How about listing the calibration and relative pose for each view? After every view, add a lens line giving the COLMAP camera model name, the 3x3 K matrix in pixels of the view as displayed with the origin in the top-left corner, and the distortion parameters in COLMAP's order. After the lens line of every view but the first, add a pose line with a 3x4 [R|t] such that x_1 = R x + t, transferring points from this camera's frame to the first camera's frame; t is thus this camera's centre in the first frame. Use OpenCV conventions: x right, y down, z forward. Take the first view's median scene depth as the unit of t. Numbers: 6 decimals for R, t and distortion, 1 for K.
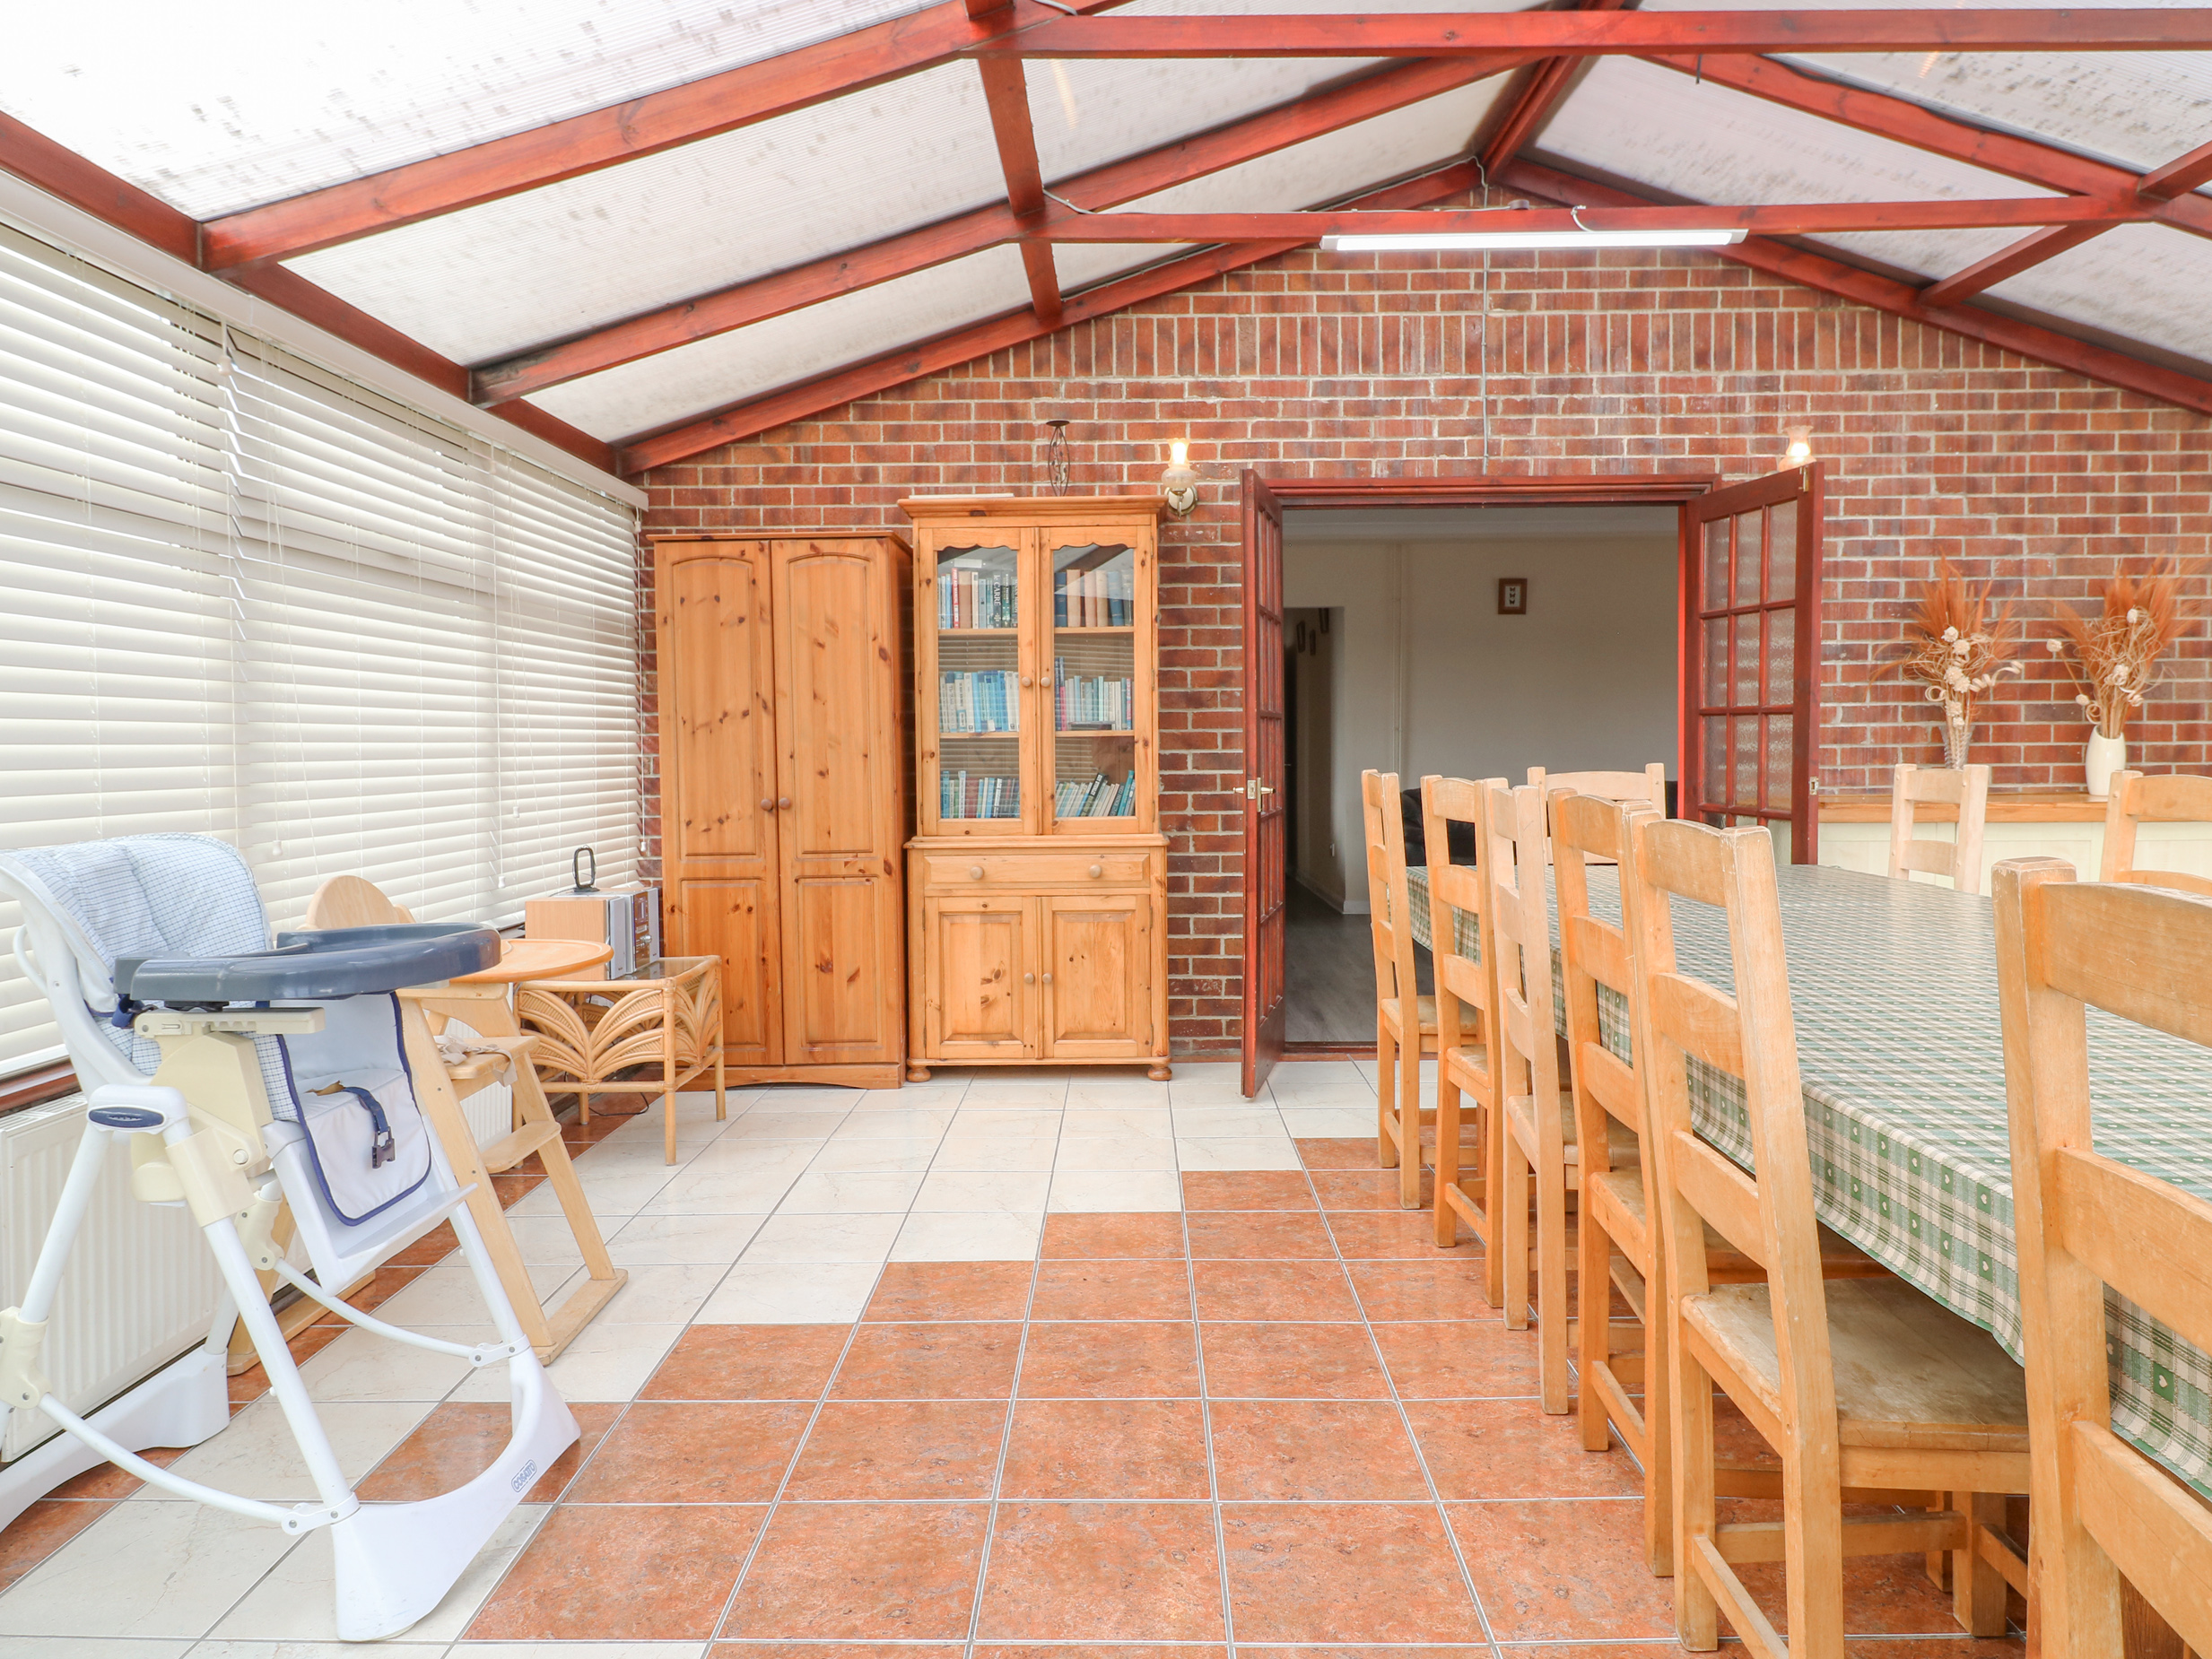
lens RADIAL K [[1448.7, 0, 1107.3], [0, 1448.7, 799.6], [0, 0, 1]] dist [0.000595, -0.003082]
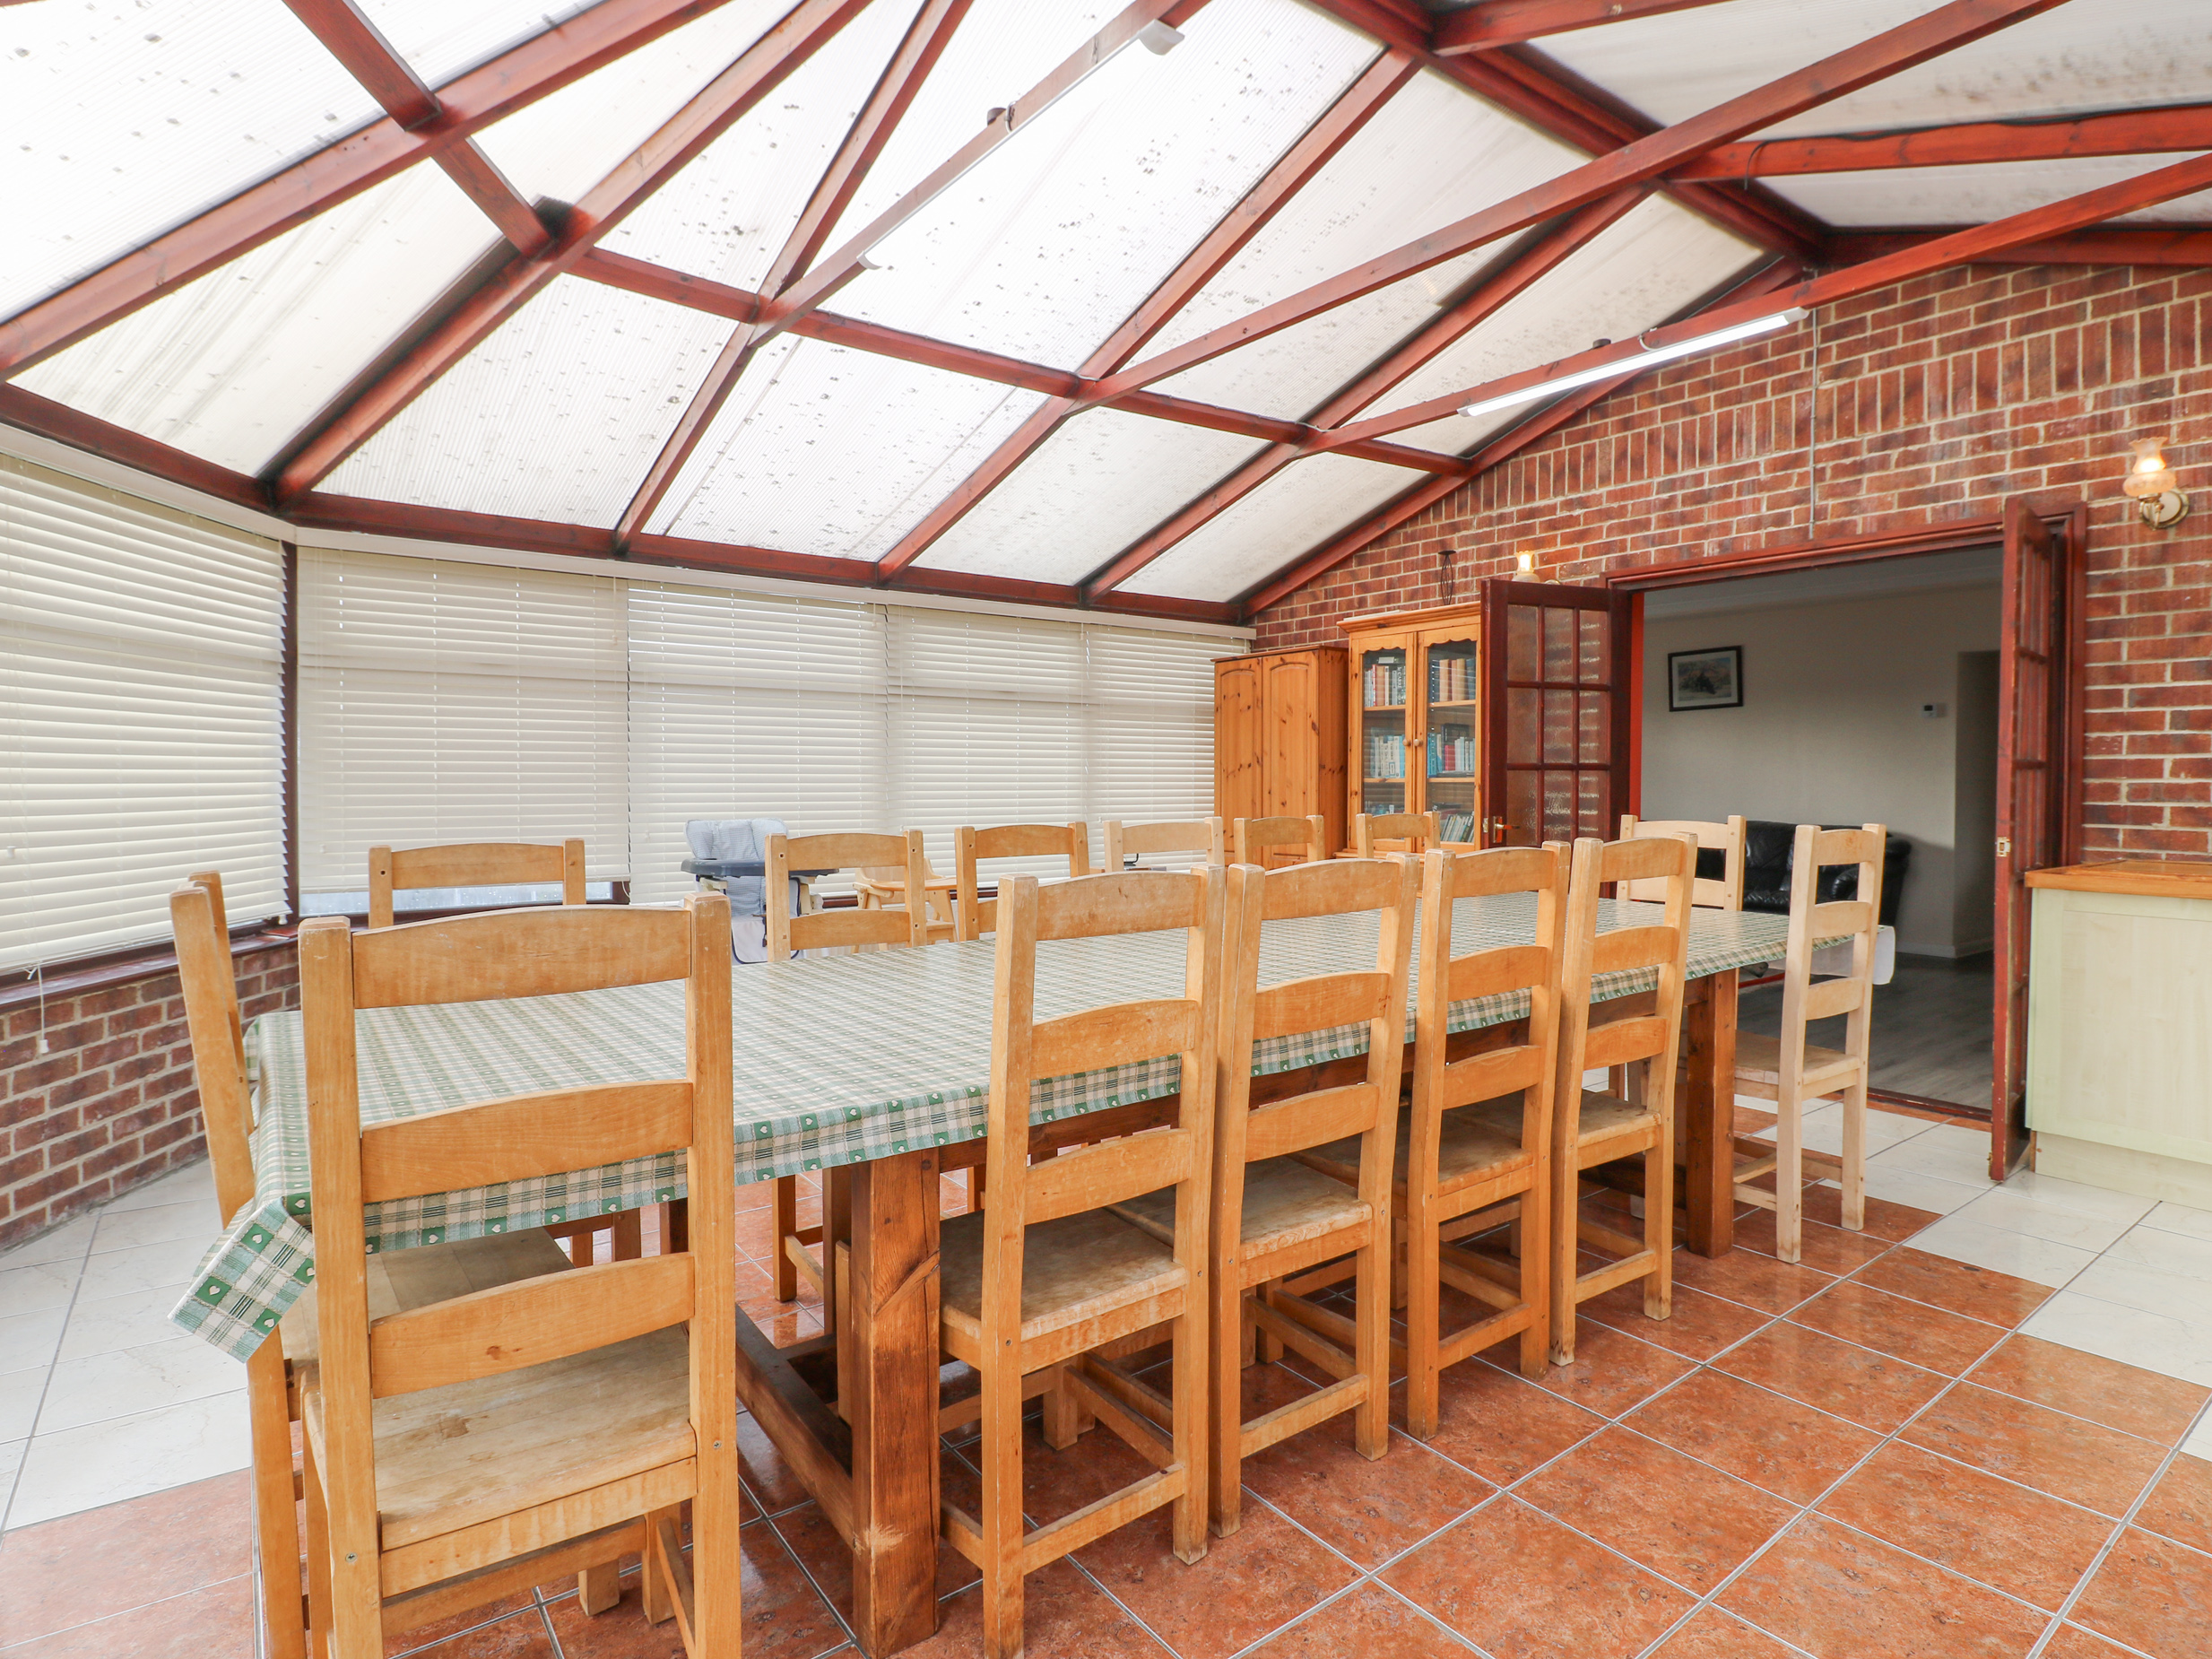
lens RADIAL K [[1159.7, 0, 1114.0], [0, 1159.7, 801.9], [0, 0, 1]] dist [0.000202, -0.014583]
pose [[0.612246, 0.026757, -0.790214, 0.622532], [-0.038621, 0.999246, 0.003912, -0.016611], [0.789723, 0.028124, 0.612818, 0.085532]]
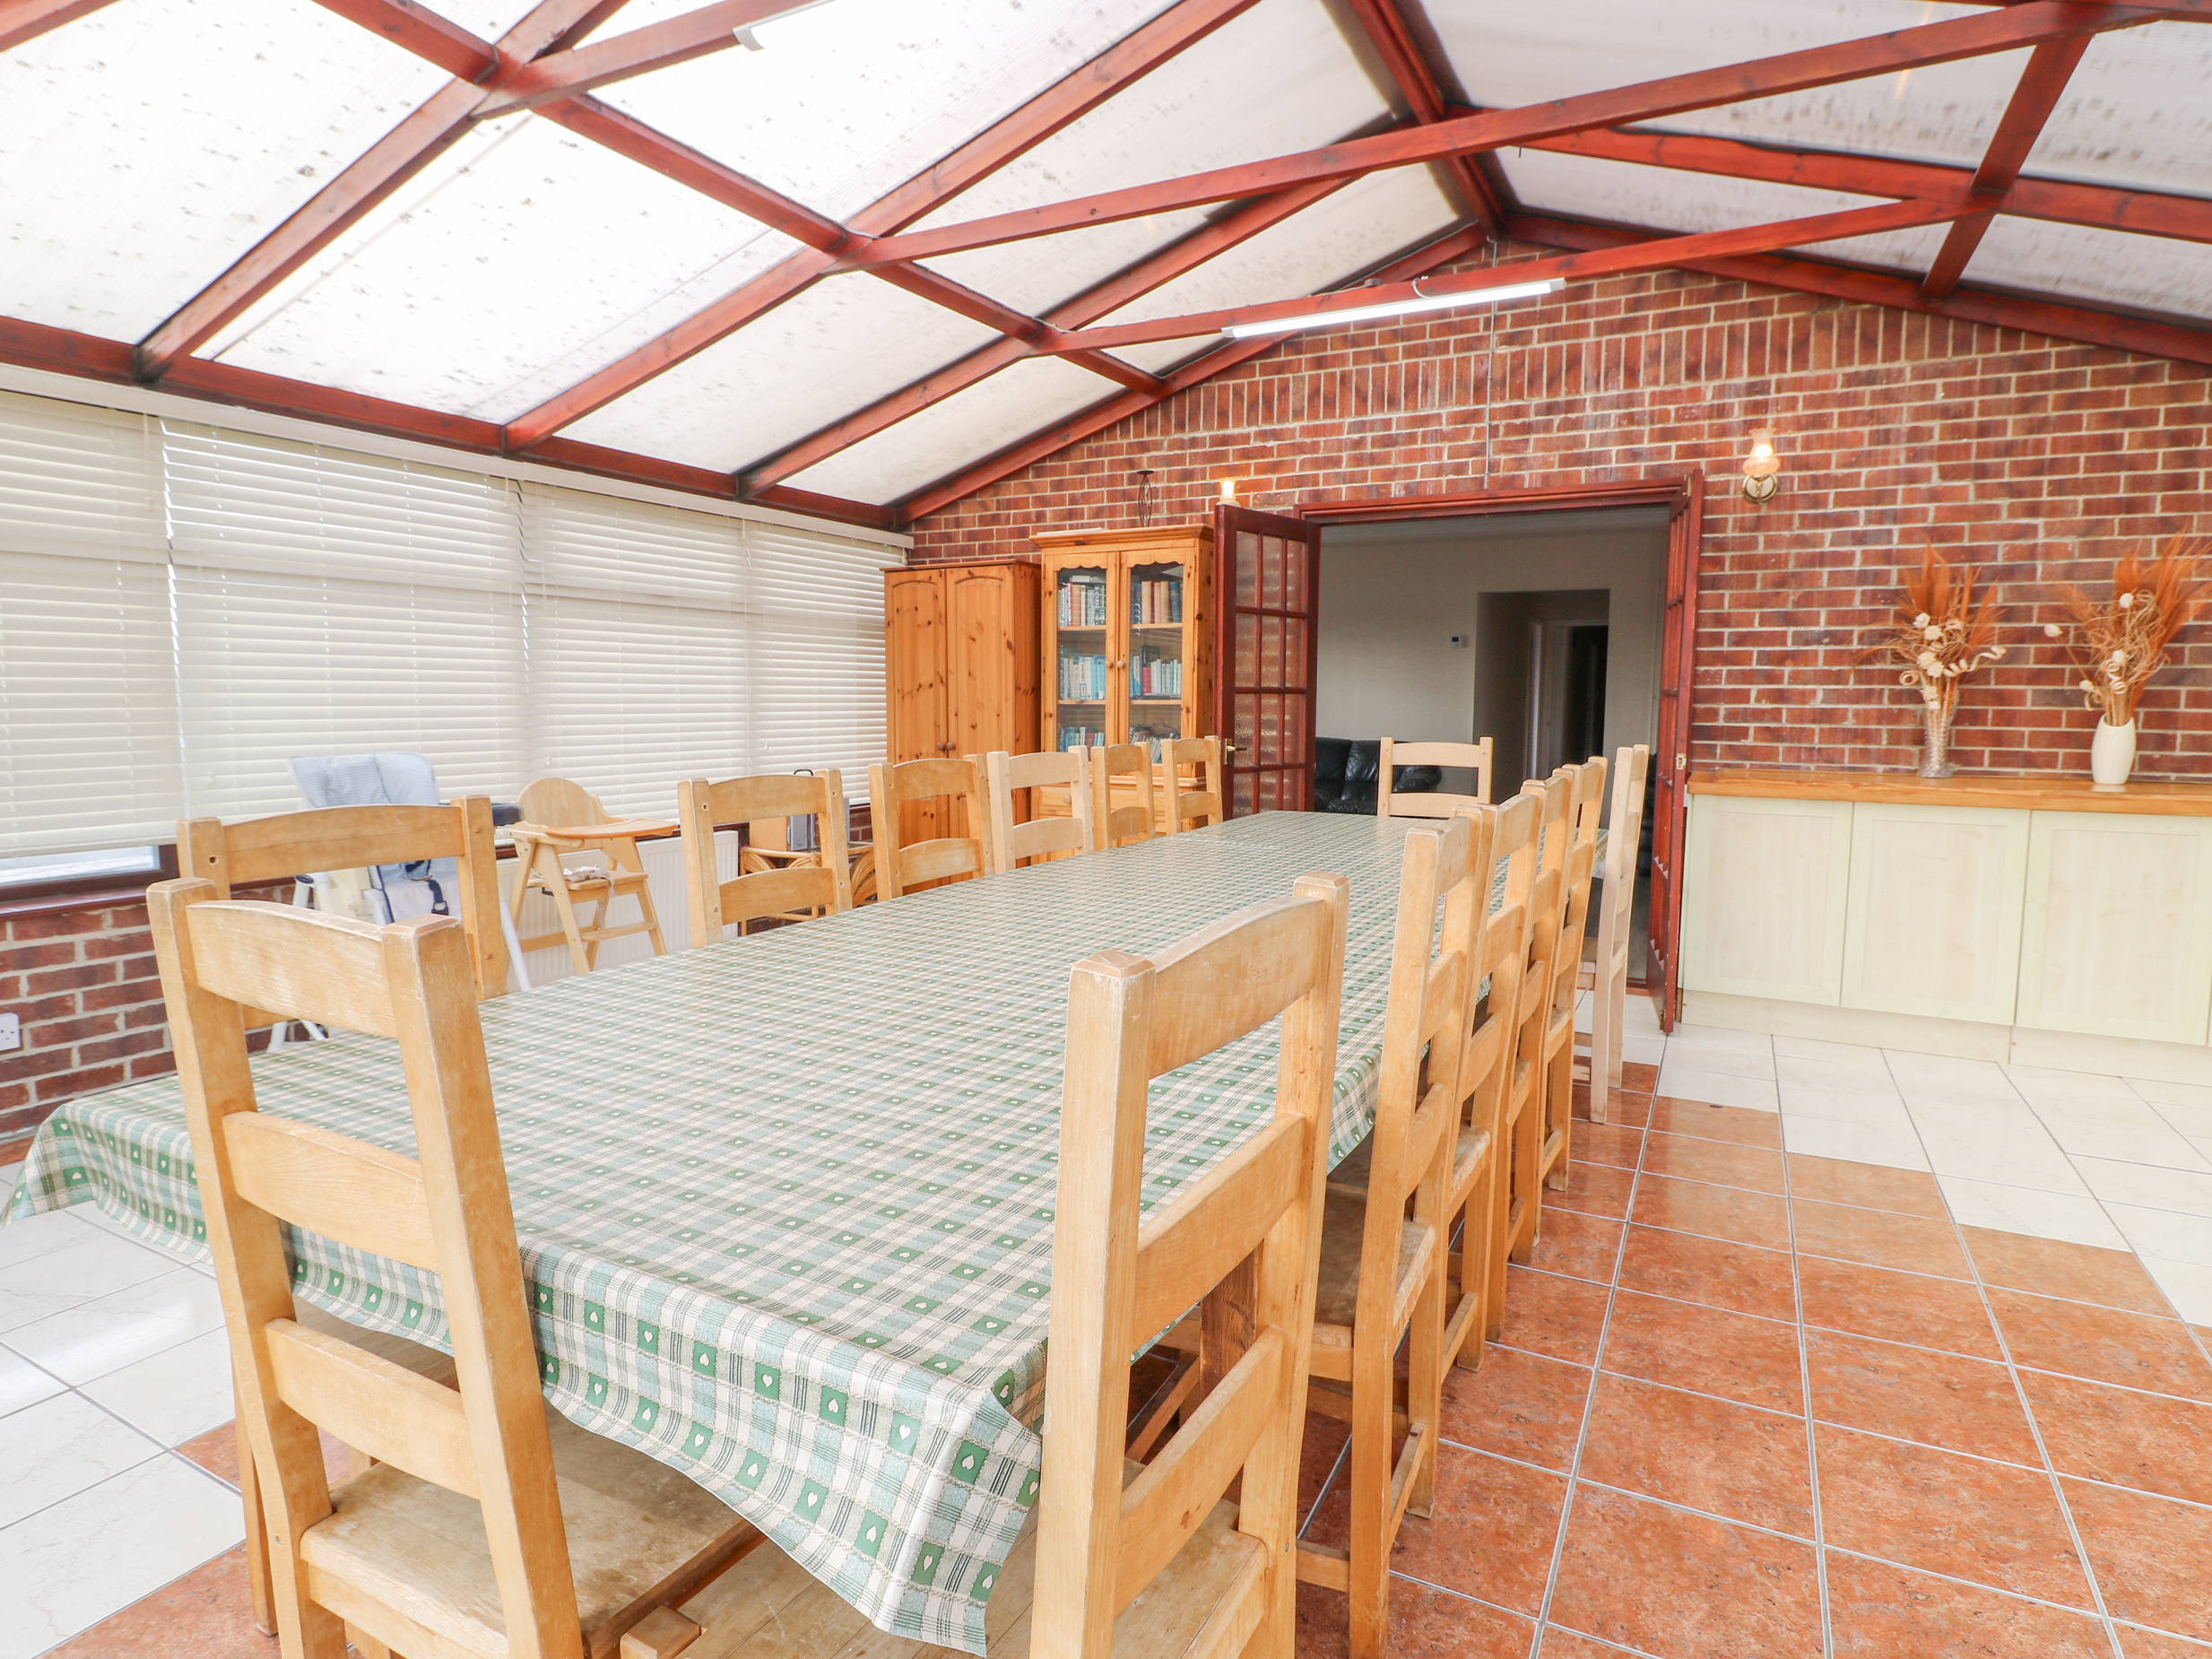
lens RADIAL K [[1187.0, 0, 1109.4], [0, 1187.0, 804.4], [0, 0, 1]] dist [-0.000878, -0.013255]
pose [[0.891851, 0.055836, -0.448870, 0.437266], [-0.031981, 0.997652, 0.060558, -0.015389], [0.451198, -0.039653, 0.891543, -0.018014]]
